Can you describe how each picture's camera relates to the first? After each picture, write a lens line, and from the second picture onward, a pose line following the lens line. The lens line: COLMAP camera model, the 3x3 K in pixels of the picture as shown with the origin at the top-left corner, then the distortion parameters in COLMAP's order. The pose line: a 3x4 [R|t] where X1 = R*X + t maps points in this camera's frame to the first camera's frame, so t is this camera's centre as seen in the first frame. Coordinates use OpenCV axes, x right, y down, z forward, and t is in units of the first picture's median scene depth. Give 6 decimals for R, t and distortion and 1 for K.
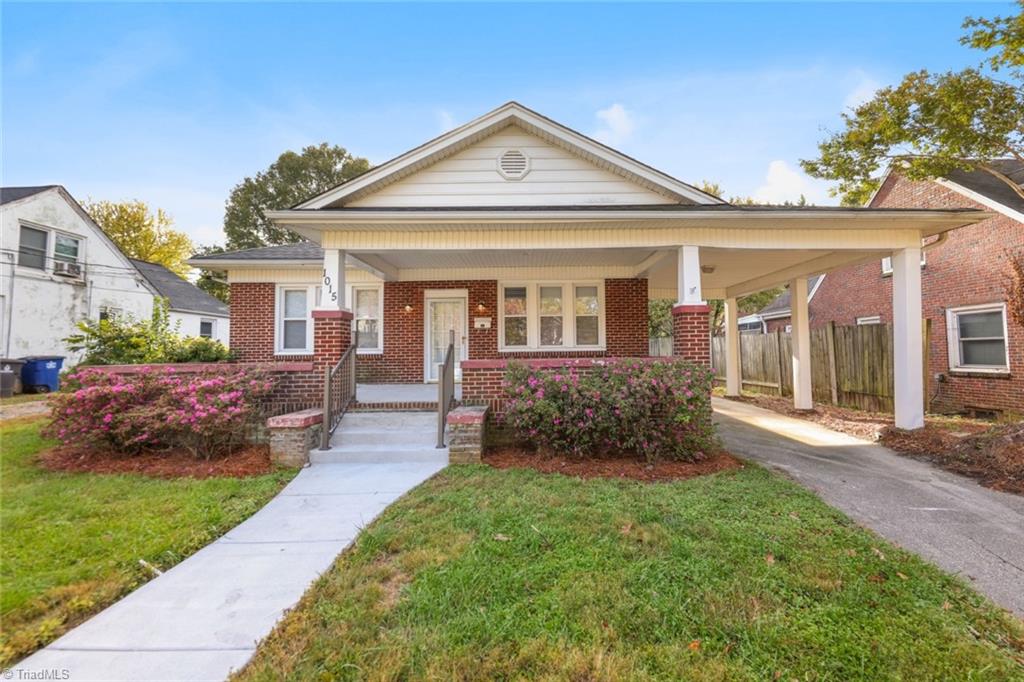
lens RADIAL K [[414.3, 0, 529.4], [0, 414.3, 332.3], [0, 0, 1]] dist [0.000358, -0.000284]
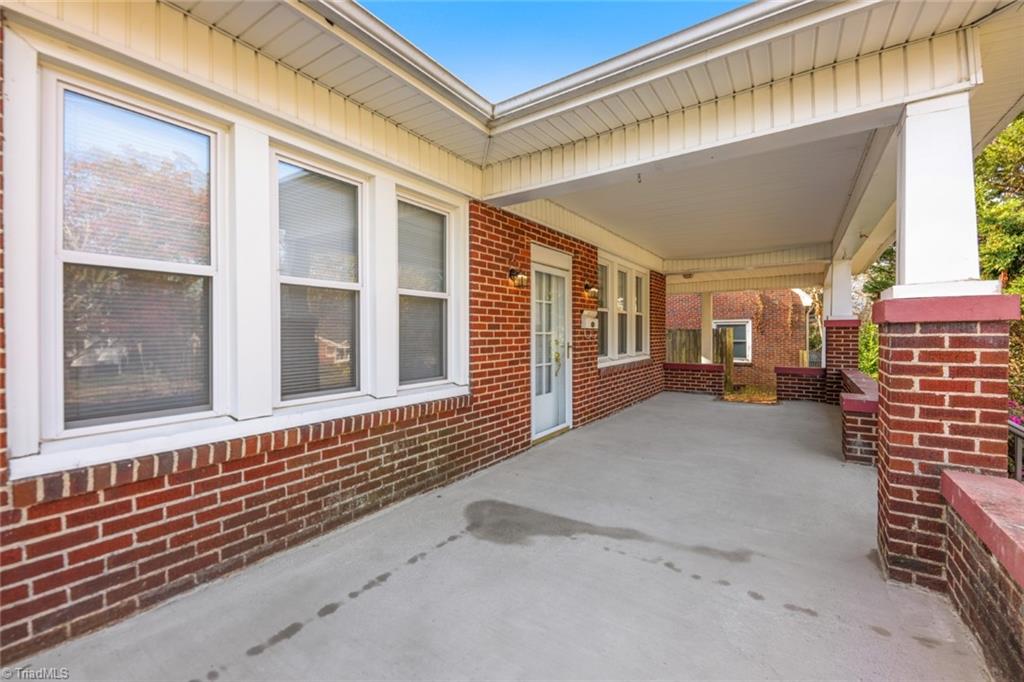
lens RADIAL K [[414.3, 0, 529.4], [0, 414.3, 332.3], [0, 0, 1]] dist [0.000358, -0.000284]
pose [[0.553339, 0.009445, 0.832903, -0.630962], [-0.039997, 0.999084, 0.015242, -0.010550], [-0.831995, -0.041747, 0.553210, 0.746239]]
